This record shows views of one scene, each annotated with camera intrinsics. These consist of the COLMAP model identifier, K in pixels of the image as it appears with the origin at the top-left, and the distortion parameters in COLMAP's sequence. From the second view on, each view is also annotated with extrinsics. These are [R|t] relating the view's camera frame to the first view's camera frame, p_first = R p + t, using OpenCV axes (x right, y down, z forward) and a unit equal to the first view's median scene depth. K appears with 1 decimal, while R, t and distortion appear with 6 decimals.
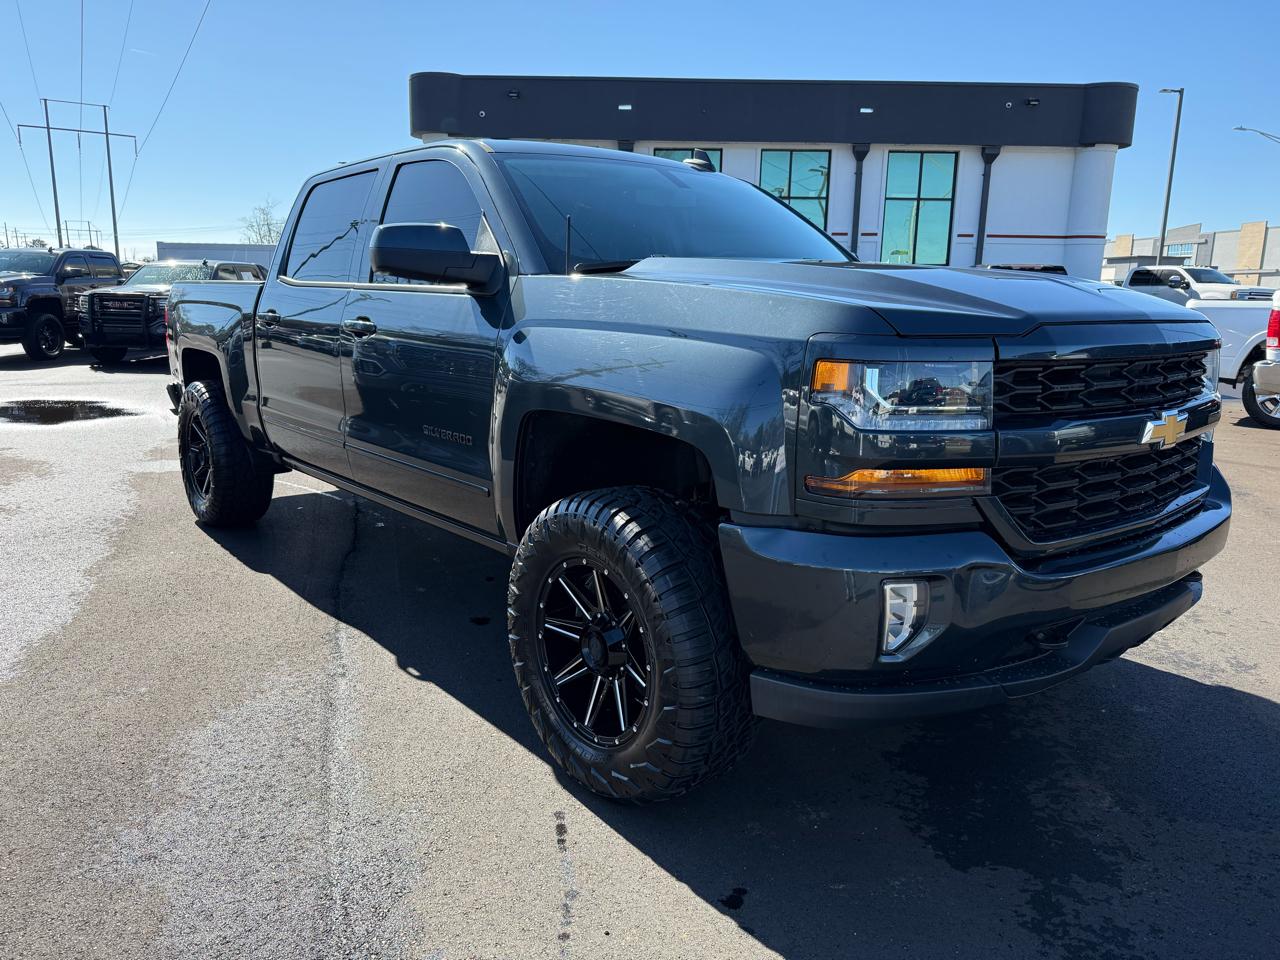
lens RADIAL K [[924.2, 0, 638.3], [0, 924.2, 468.7], [0, 0, 1]] dist [0.030567, -0.038582]
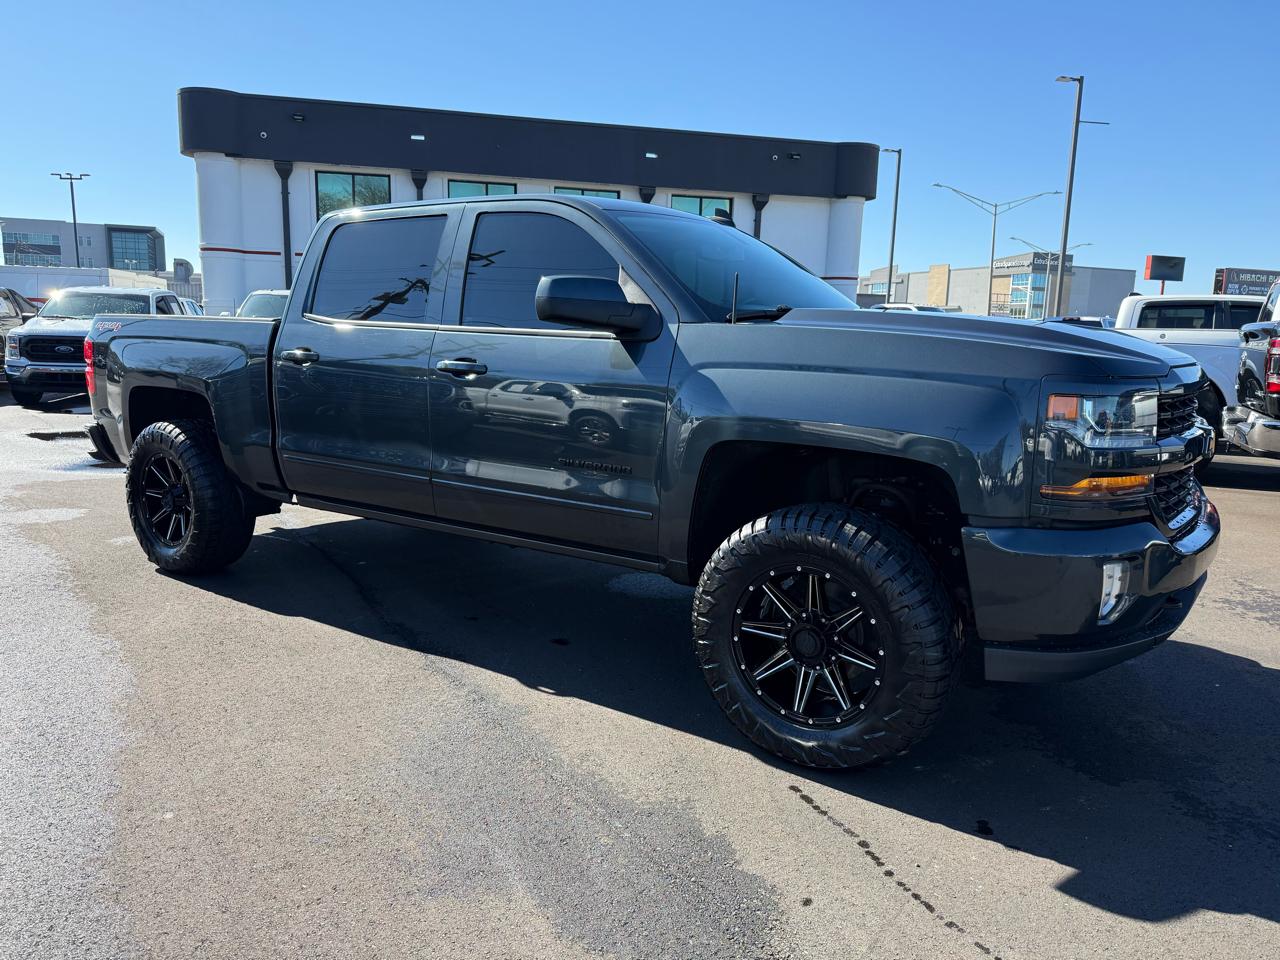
lens RADIAL K [[924.2, 0, 637.2], [0, 924.2, 469.5], [0, 0, 1]] dist [0.030567, -0.038582]
pose [[0.963200, -0.034866, 0.266515, -0.446034], [0.042724, 0.998805, -0.023739, -0.004589], [-0.265368, 0.034251, 0.963538, -0.060581]]
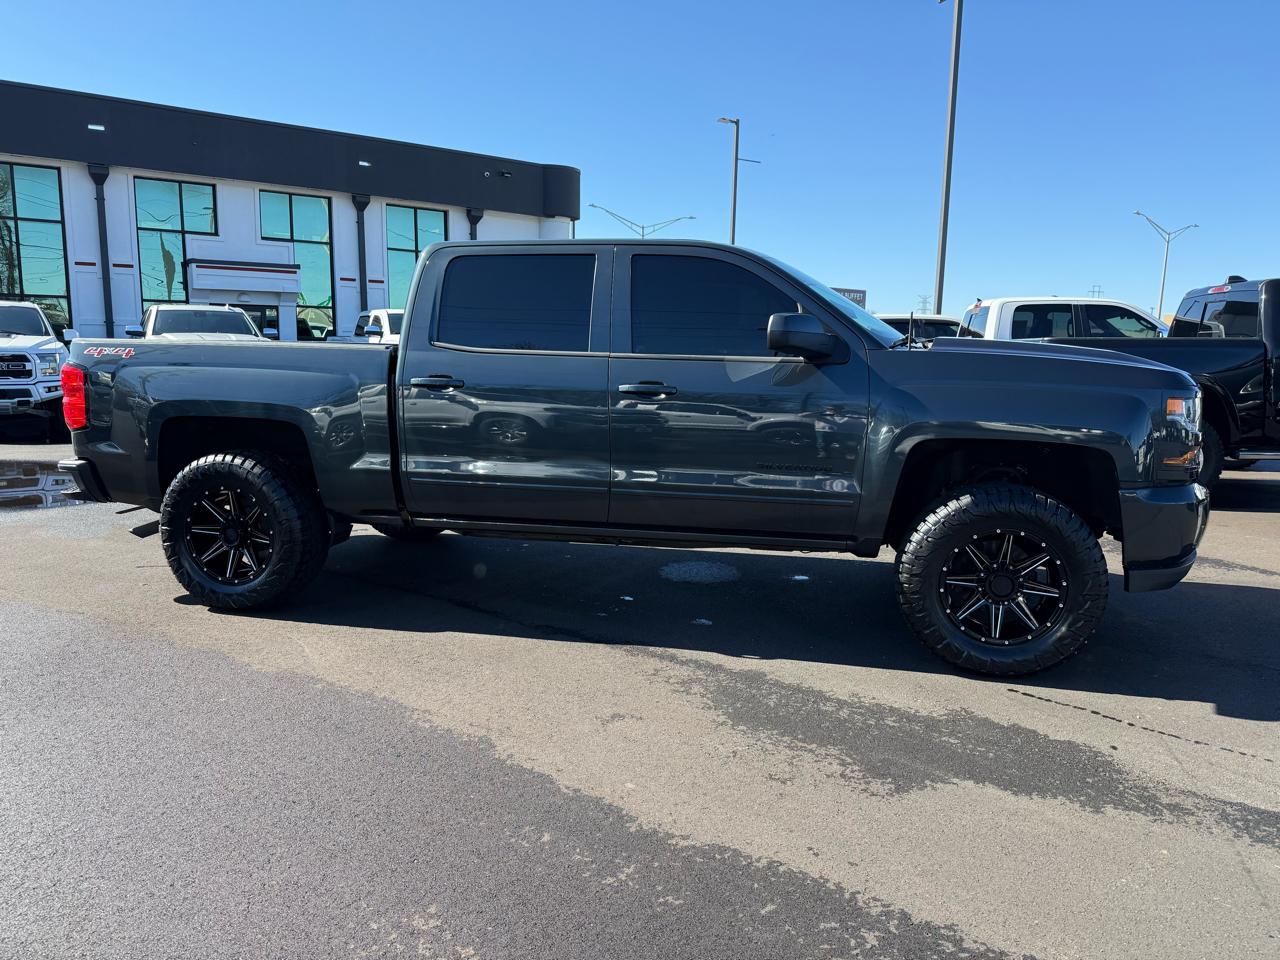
lens RADIAL K [[924.2, 0, 637.5], [0, 924.2, 479.4], [0, 0, 1]] dist [0.030567, -0.038582]
pose [[0.787999, -0.091098, 0.608900, -1.199123], [0.109769, 0.993935, 0.006648, -0.053245], [-0.605813, 0.061600, 0.793219, 0.081561]]
